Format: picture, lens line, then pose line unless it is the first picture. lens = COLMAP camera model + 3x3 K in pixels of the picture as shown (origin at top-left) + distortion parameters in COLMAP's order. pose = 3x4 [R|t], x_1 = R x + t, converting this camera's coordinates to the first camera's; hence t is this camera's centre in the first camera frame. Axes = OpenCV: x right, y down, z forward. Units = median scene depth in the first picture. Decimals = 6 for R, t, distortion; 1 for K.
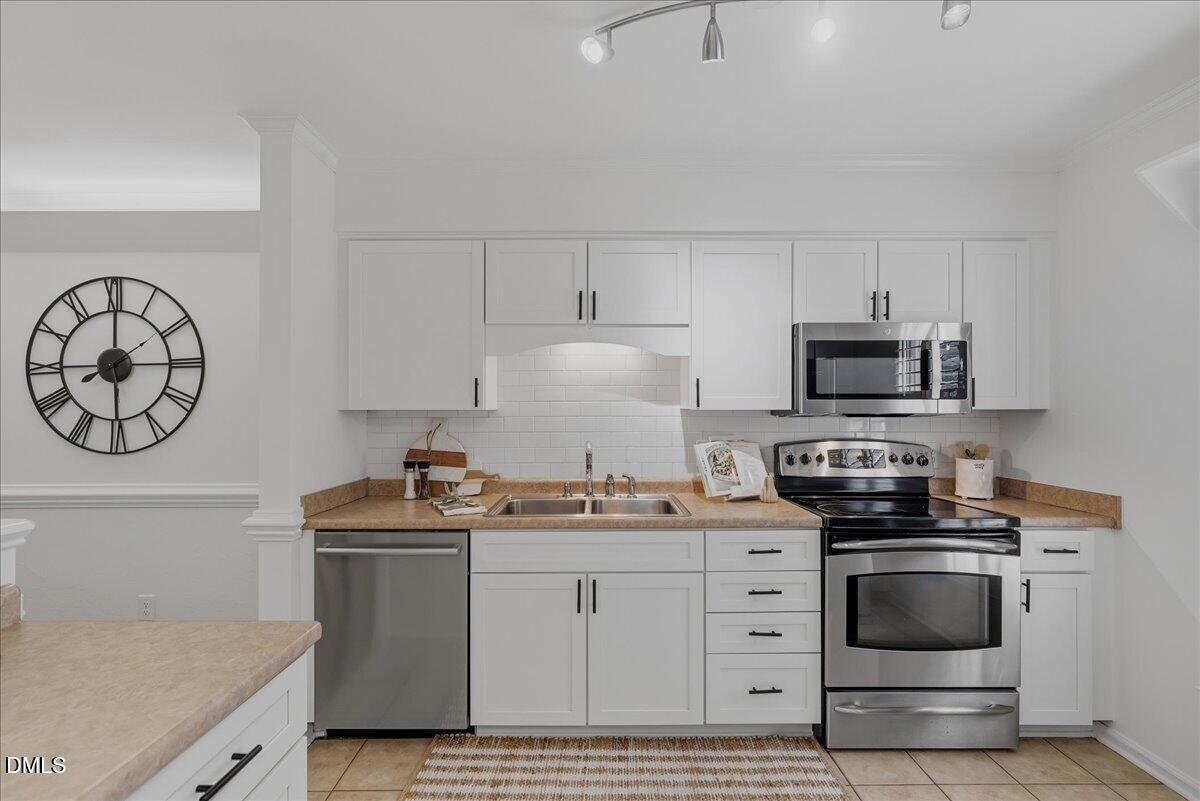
lens RADIAL K [[558.0, 0, 600.0], [0, 558.0, 400.5], [0, 0, 1]] dist [0.000372, 0.001159]
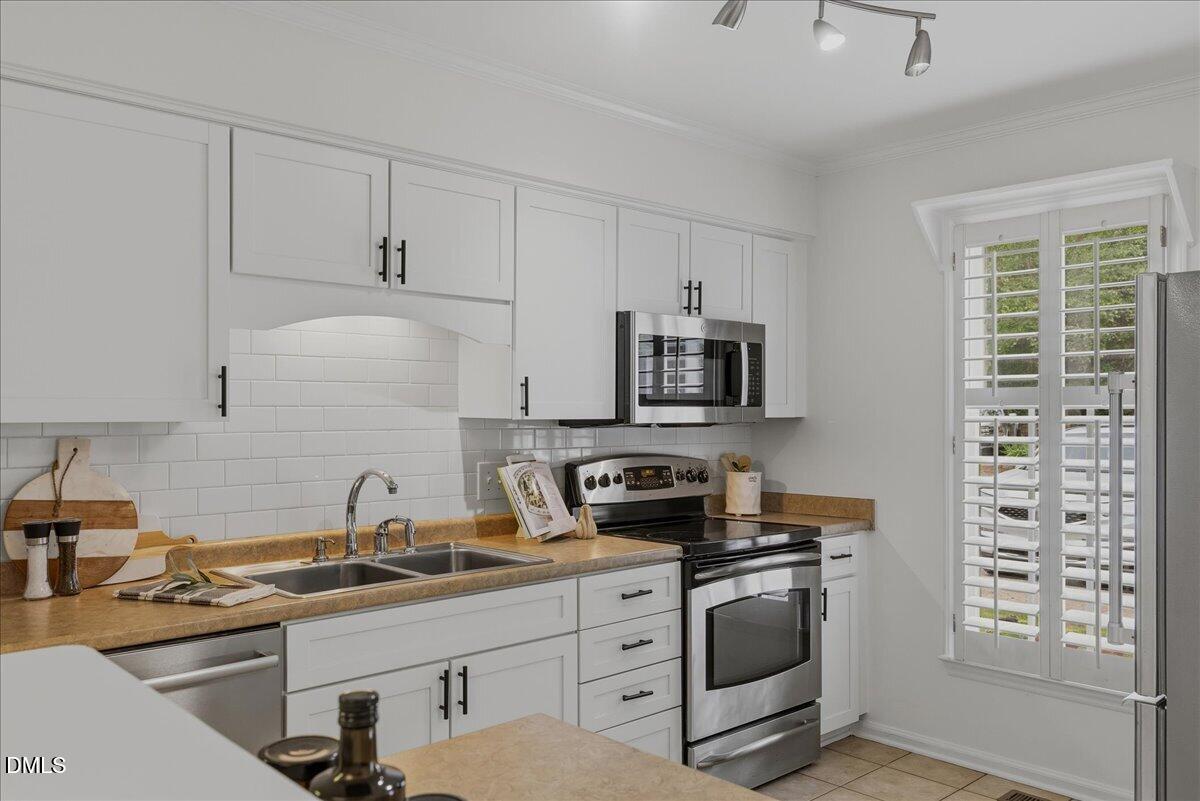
lens RADIAL K [[952.1, 0, 600.0], [0, 952.1, 400.5], [0, 0, 1]] dist [0.005457, 0.004191]
pose [[0.736257, 0.008832, 0.676645, -0.589994], [-0.007536, 0.999960, -0.004852, -0.002811], [-0.676661, -0.001527, 0.736293, 0.016842]]
